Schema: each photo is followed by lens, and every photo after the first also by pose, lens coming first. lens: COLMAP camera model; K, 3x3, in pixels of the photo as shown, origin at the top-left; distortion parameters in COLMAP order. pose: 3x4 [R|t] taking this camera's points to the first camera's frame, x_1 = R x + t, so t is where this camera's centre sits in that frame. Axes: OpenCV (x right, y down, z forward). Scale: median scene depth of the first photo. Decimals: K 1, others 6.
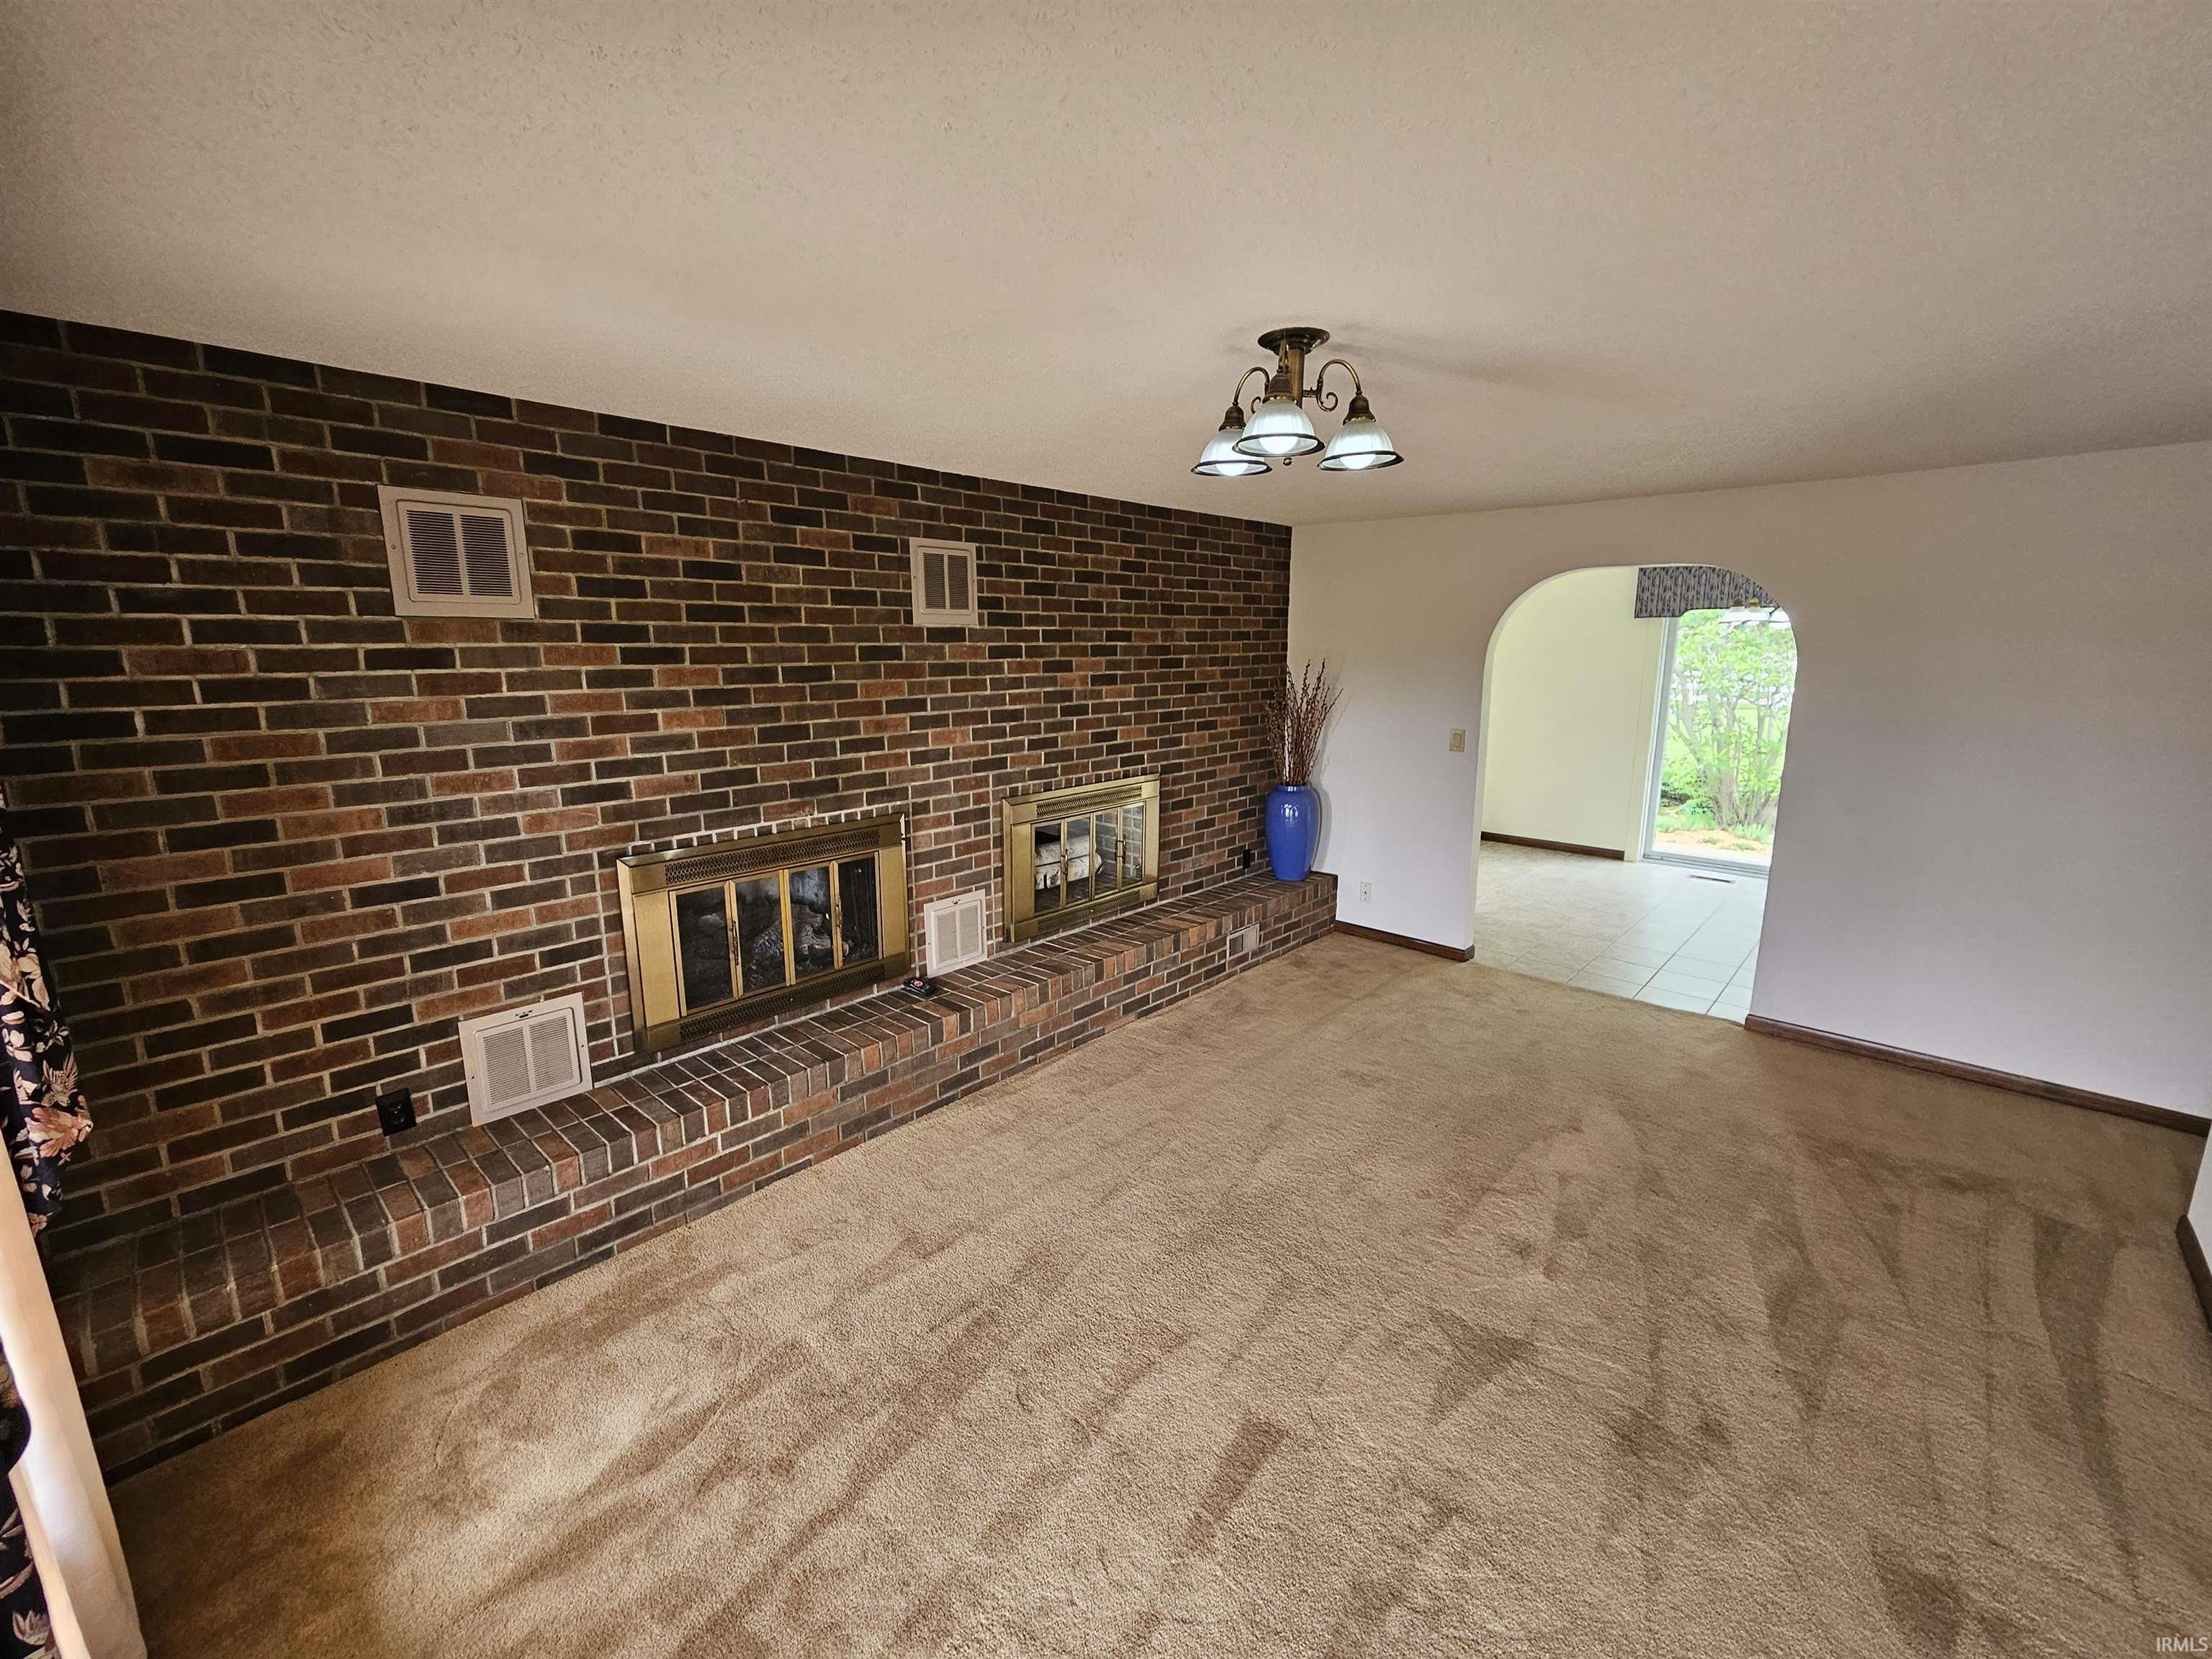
lens RADIAL K [[909.0, 0, 1109.3], [0, 909.0, 822.9], [0, 0, 1]] dist [-0.000106, -0.000466]
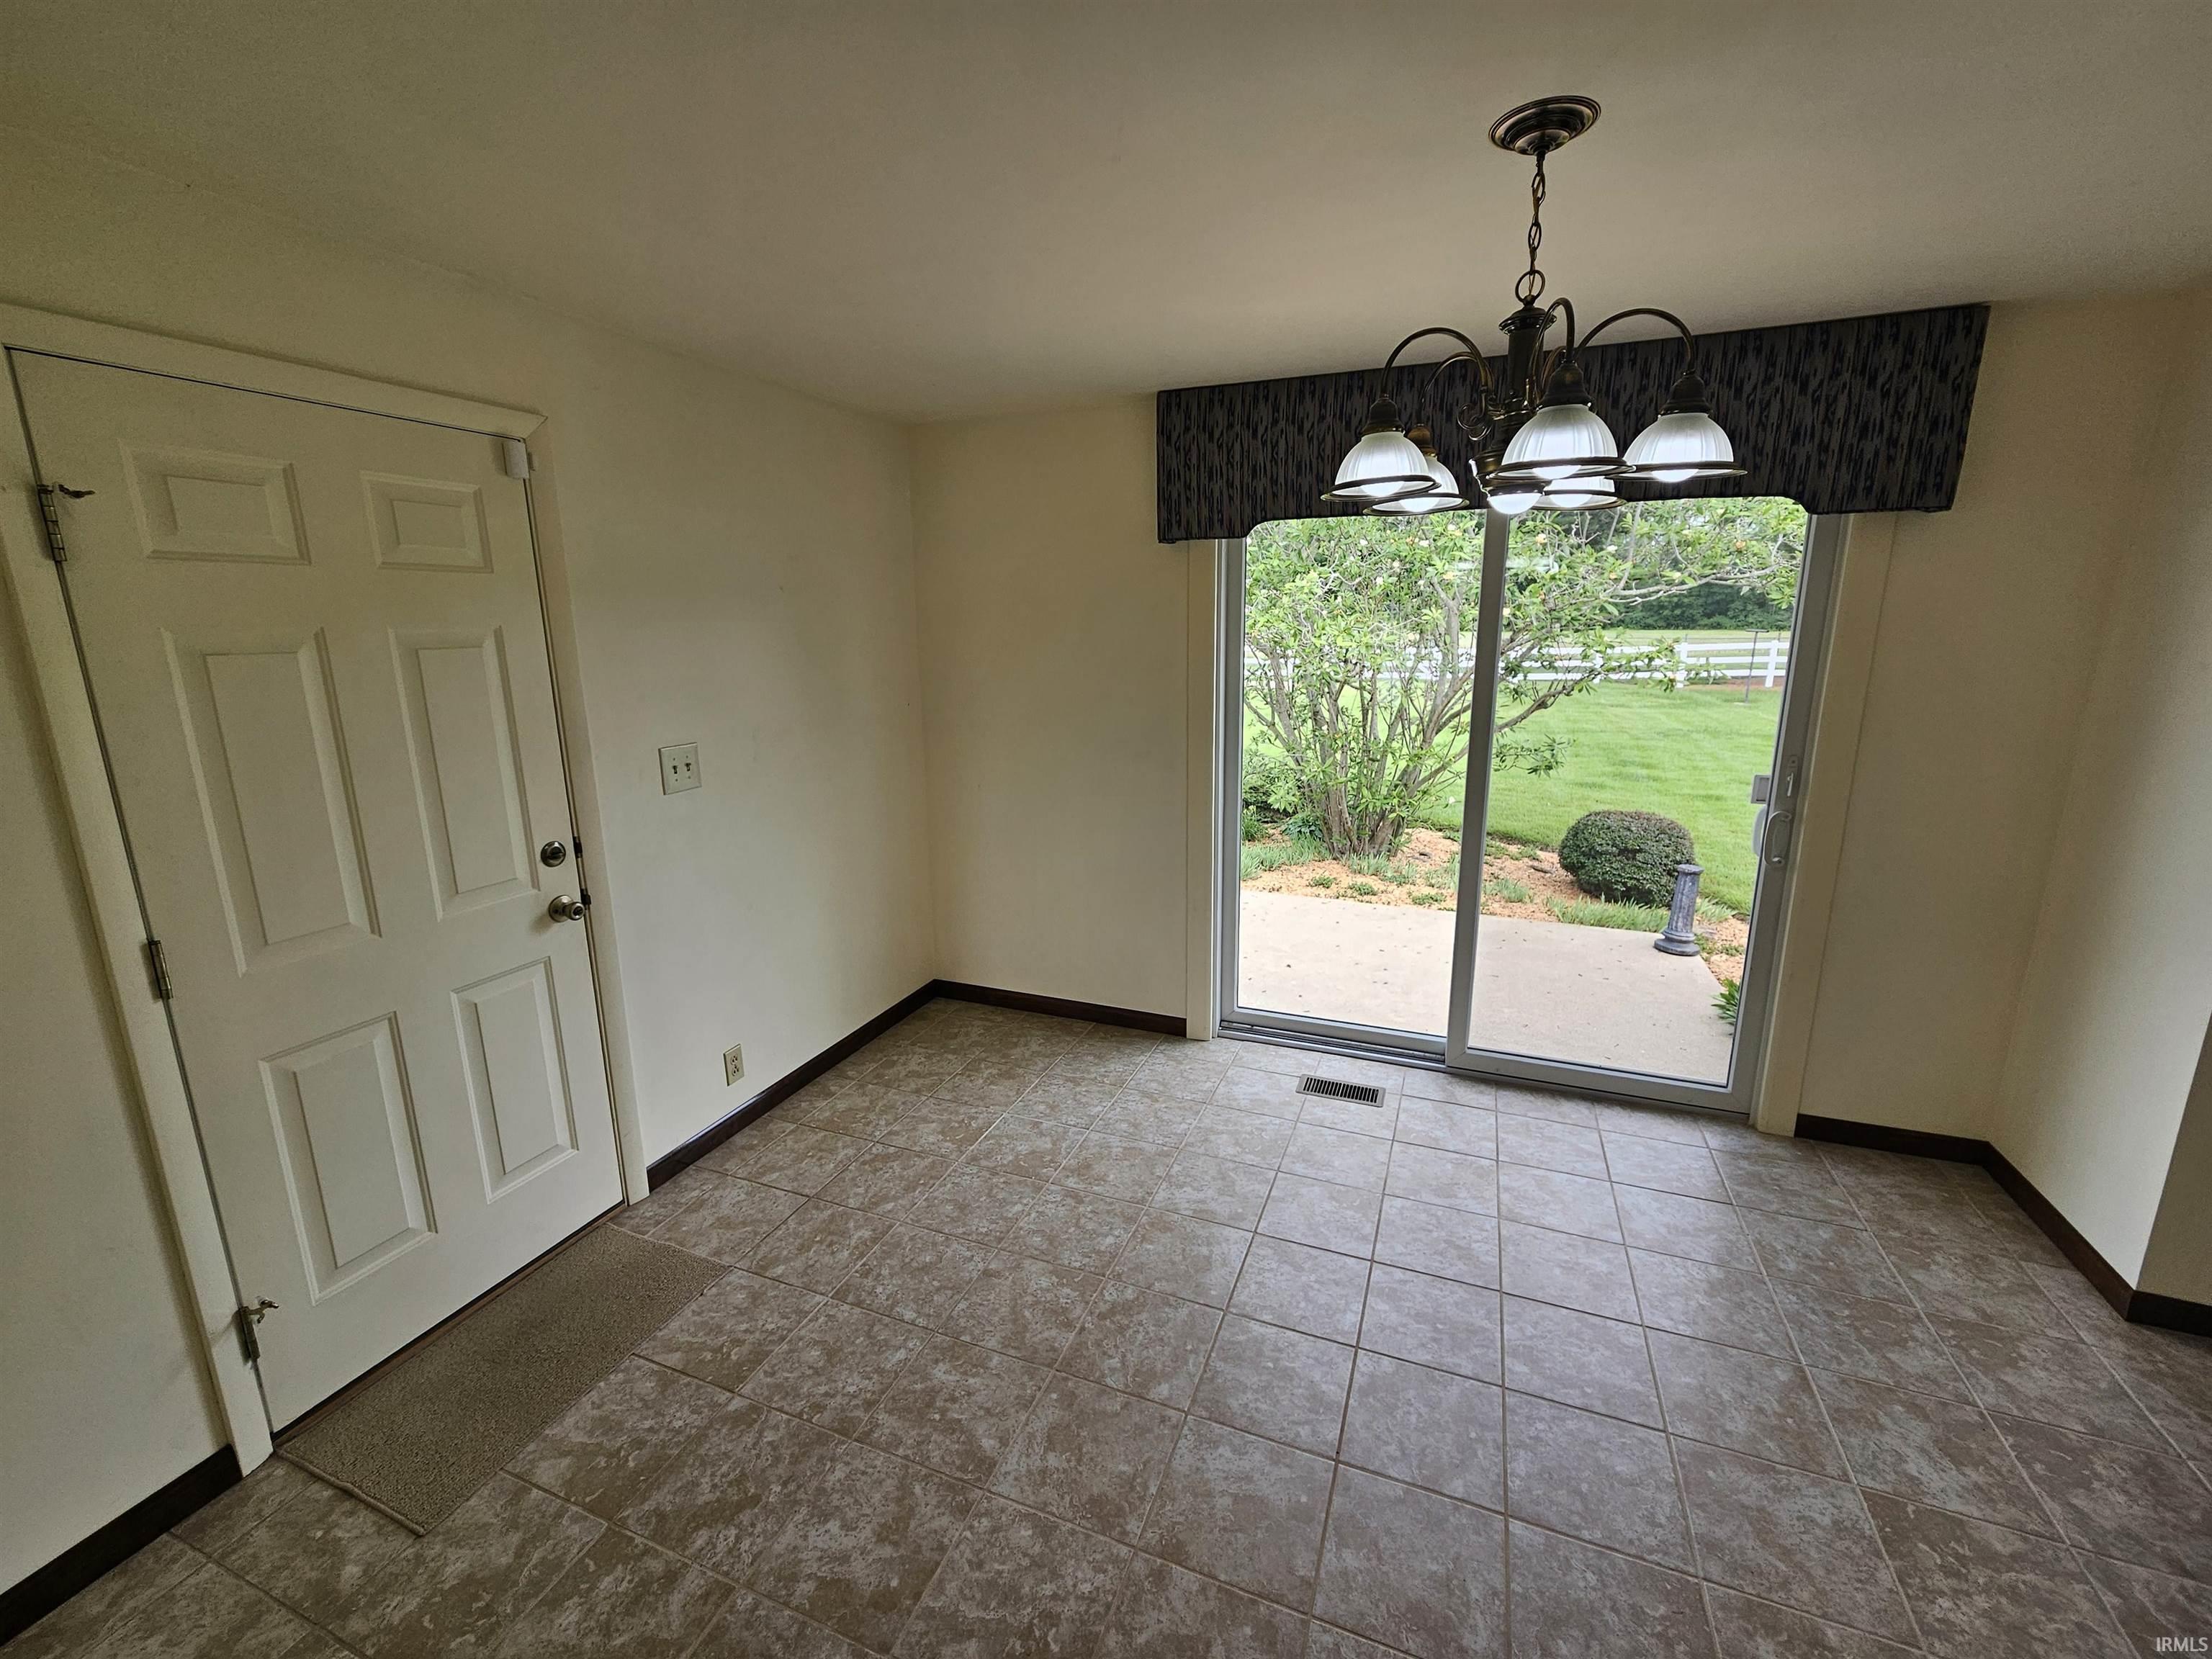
lens RADIAL K [[902.5, 0, 1106.0], [0, 902.5, 829.5], [0, 0, 1]] dist [0.017657, -0.007381]
pose [[0.933208, -0.089565, 0.347995, 0.280888], [0.080156, 0.995923, 0.041375, -0.075068], [-0.350283, -0.010718, 0.936583, 0.428062]]
